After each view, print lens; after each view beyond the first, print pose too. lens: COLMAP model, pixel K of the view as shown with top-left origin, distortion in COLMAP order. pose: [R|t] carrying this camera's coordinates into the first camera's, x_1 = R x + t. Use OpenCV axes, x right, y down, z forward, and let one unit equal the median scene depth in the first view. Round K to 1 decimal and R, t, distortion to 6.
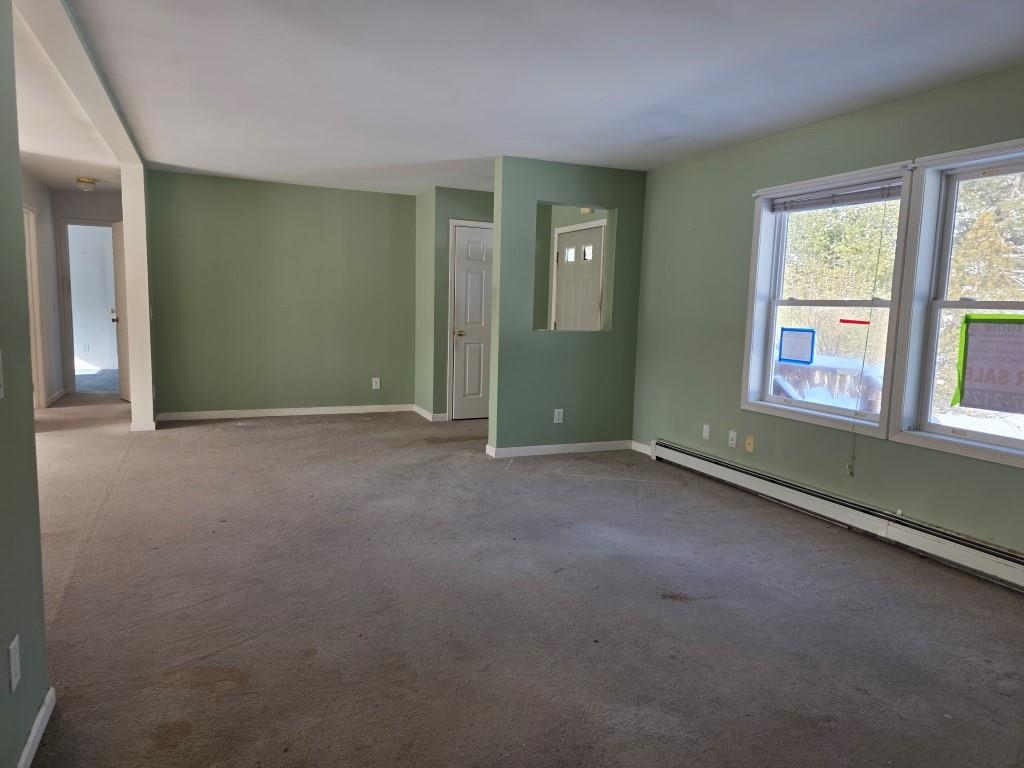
lens RADIAL K [[668.9, 0, 512.0], [0, 668.9, 384.0], [0, 0, 1]] dist [0.085075, -0.066891]
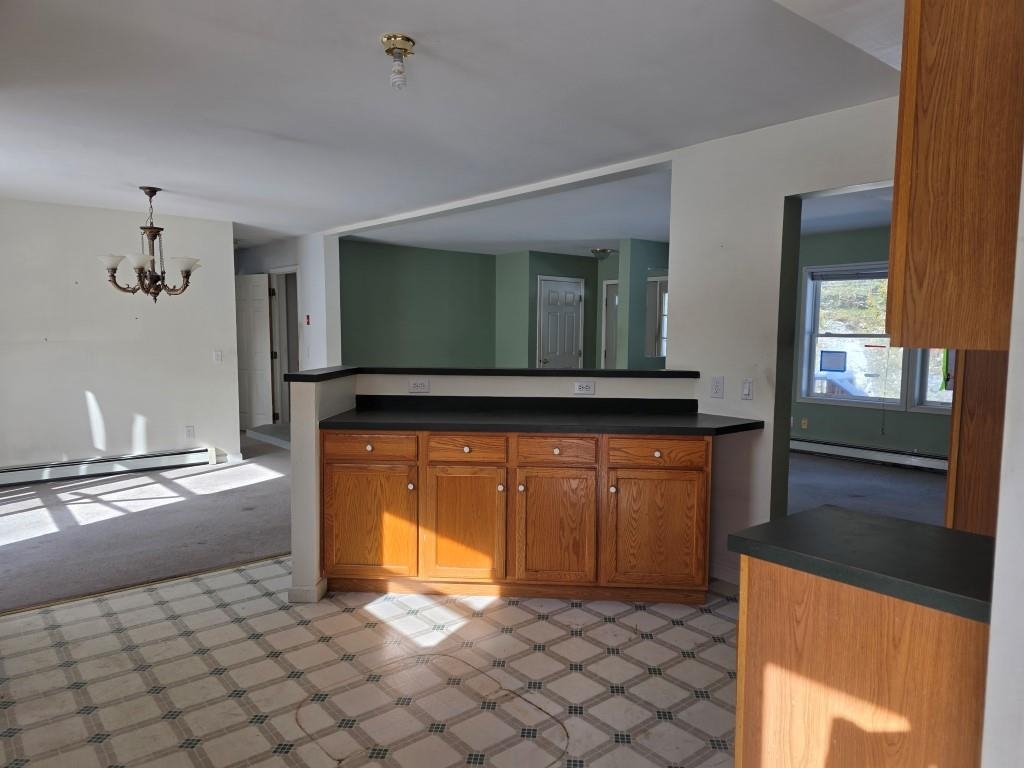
lens RADIAL K [[668.9, 0, 512.0], [0, 668.9, 384.0], [0, 0, 1]] dist [0.085075, -0.066891]
pose [[0.955014, -0.047165, 0.292785, -0.918880], [0.057663, 0.997962, -0.027324, -0.001228], [-0.290899, 0.042978, 0.955788, -0.395898]]
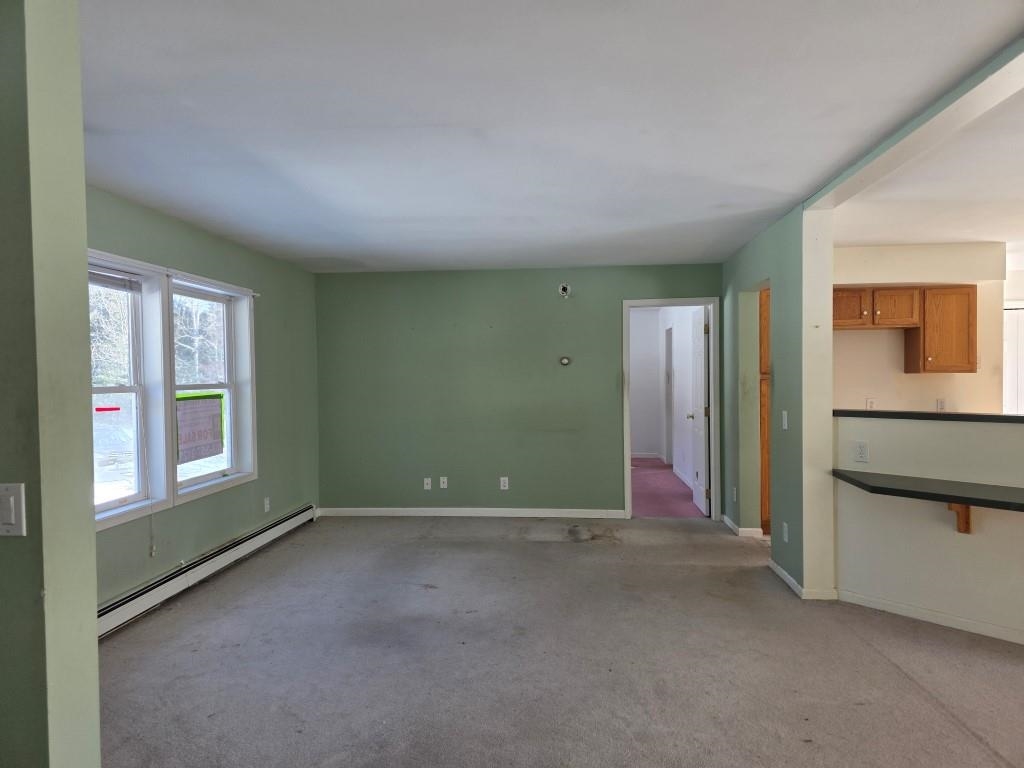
lens RADIAL K [[668.9, 0, 512.0], [0, 668.9, 384.0], [0, 0, 1]] dist [0.085075, -0.066891]
pose [[-0.865856, -0.024272, 0.499704, -0.467136], [0.049944, 0.989639, 0.134611, -0.228140], [-0.497794, 0.141511, -0.855673, 1.539049]]
